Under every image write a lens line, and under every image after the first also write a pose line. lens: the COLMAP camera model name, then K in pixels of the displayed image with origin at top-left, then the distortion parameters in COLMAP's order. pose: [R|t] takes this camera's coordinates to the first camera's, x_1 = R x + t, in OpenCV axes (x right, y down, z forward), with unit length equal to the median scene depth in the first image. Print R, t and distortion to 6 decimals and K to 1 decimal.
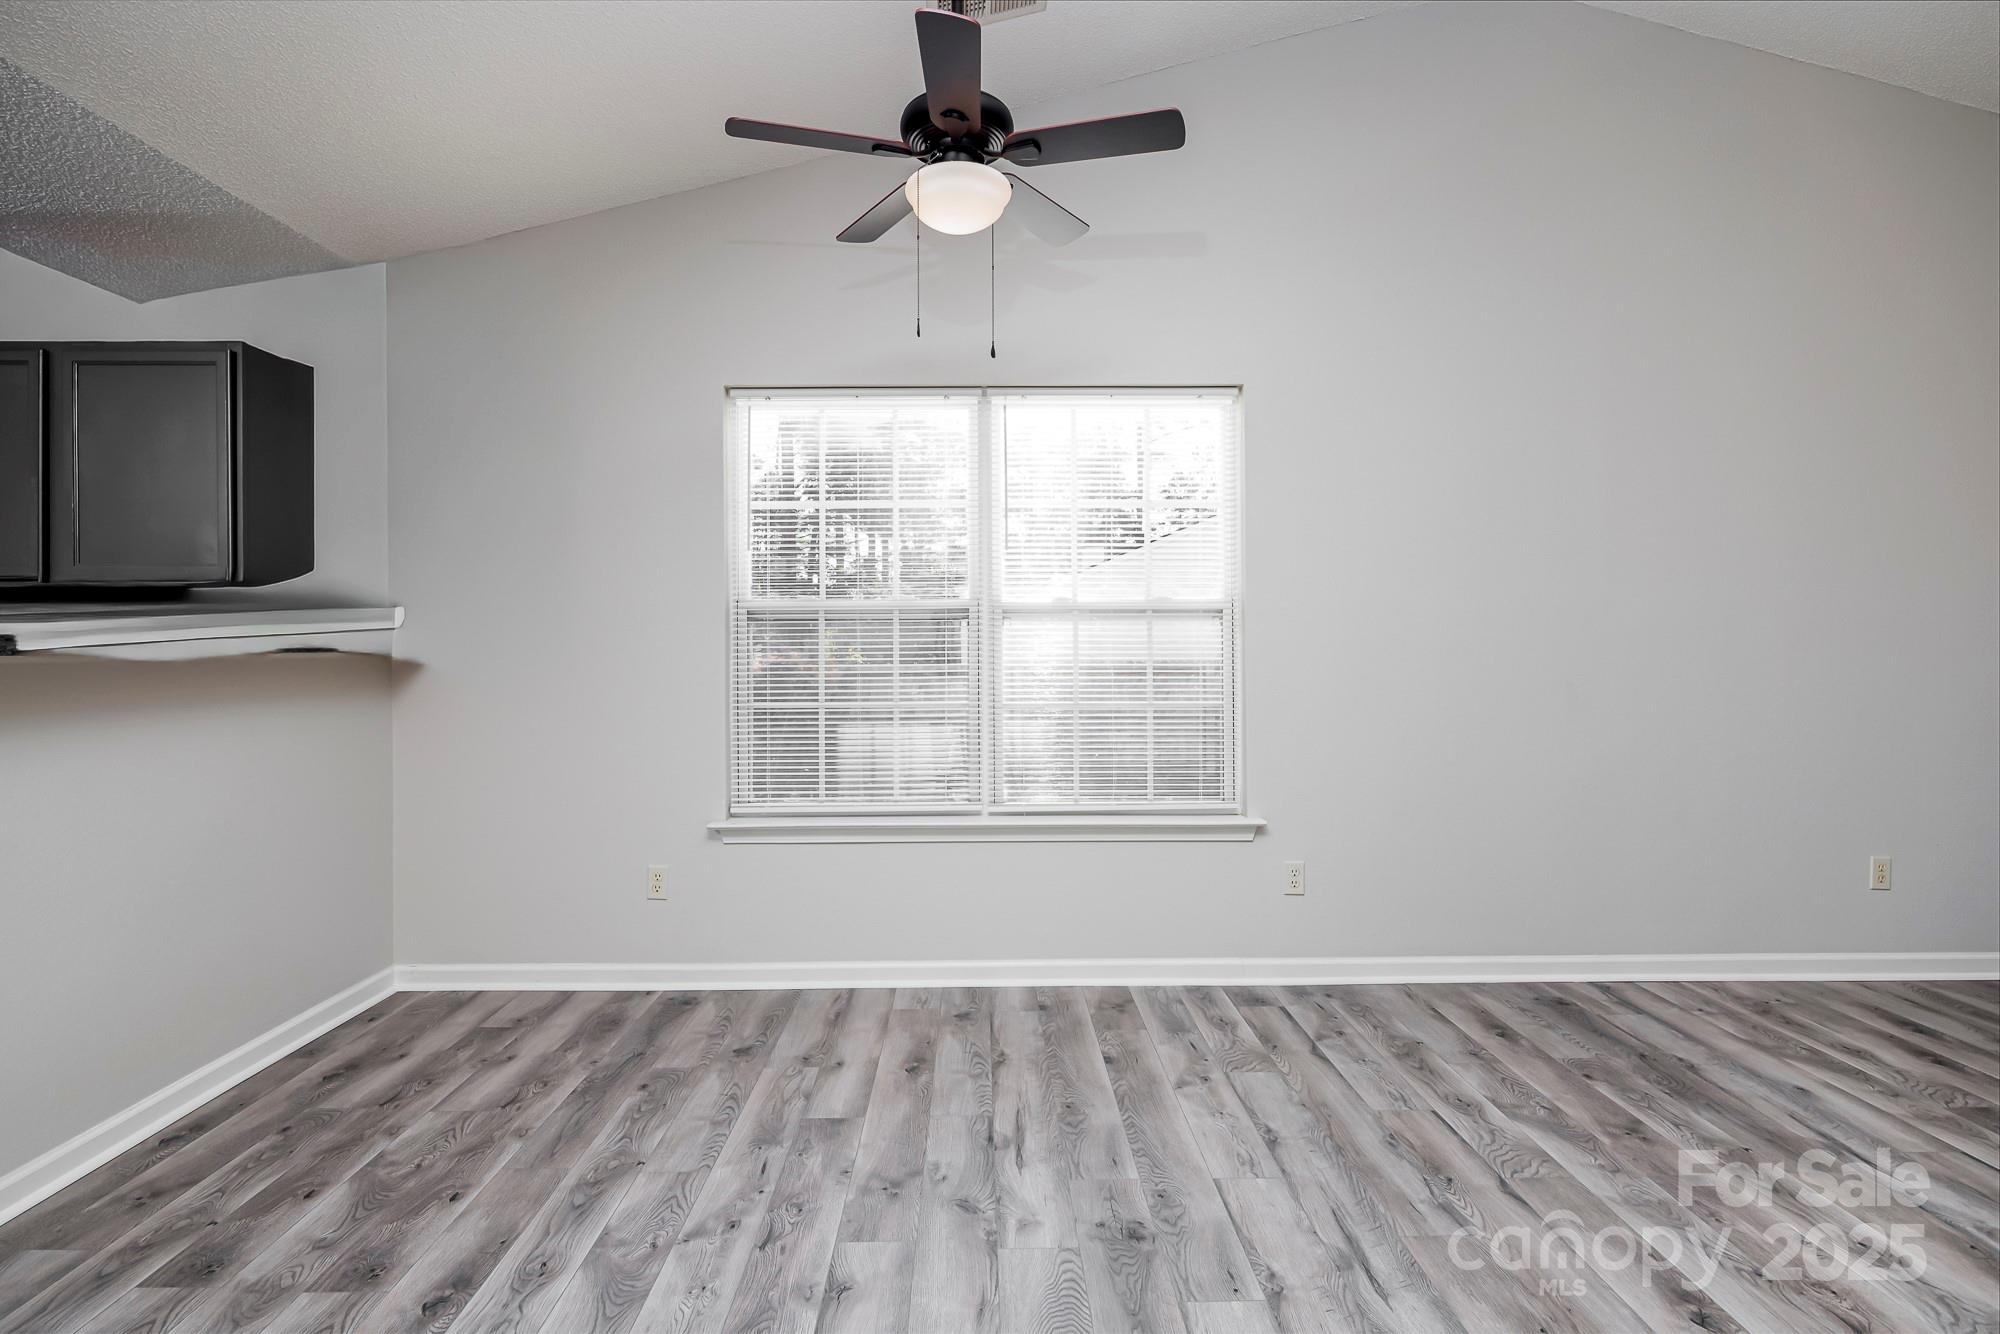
lens RADIAL K [[939.6, 0, 1000.0], [0, 939.6, 667.0], [0, 0, 1]] dist [-0.010171, -0.000657]
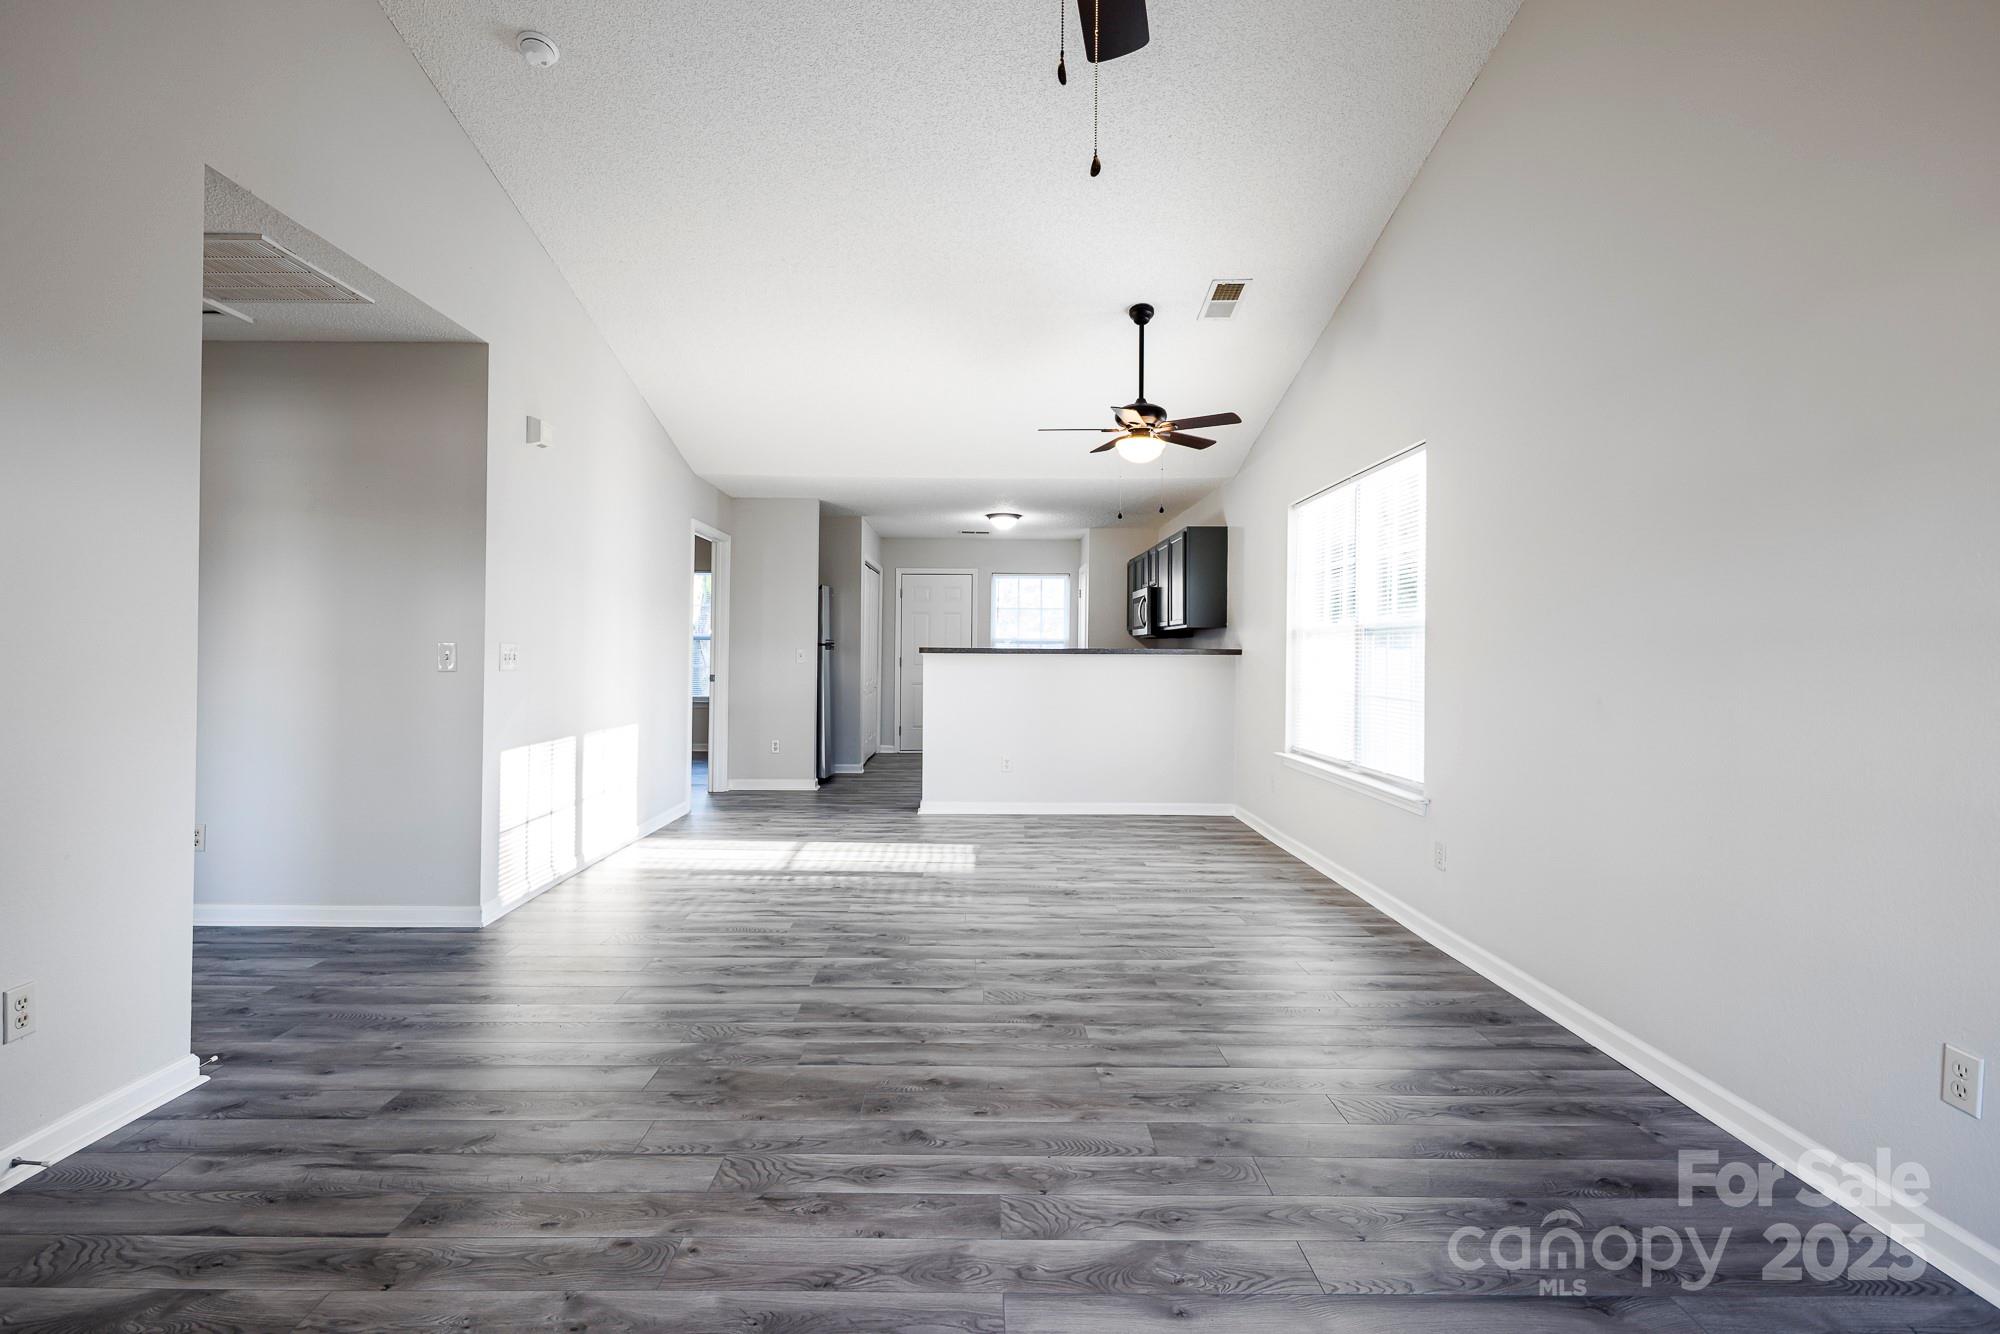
lens RADIAL K [[966.8, 0, 988.4], [0, 966.8, 654.2], [0, 0, 1]] dist [0.001743, -0.004526]
pose [[0.002944, -0.000666, -0.999995, 1.616327], [-0.022612, 0.999744, -0.000732, -0.008187], [0.999740, 0.022614, 0.002928, 0.466396]]
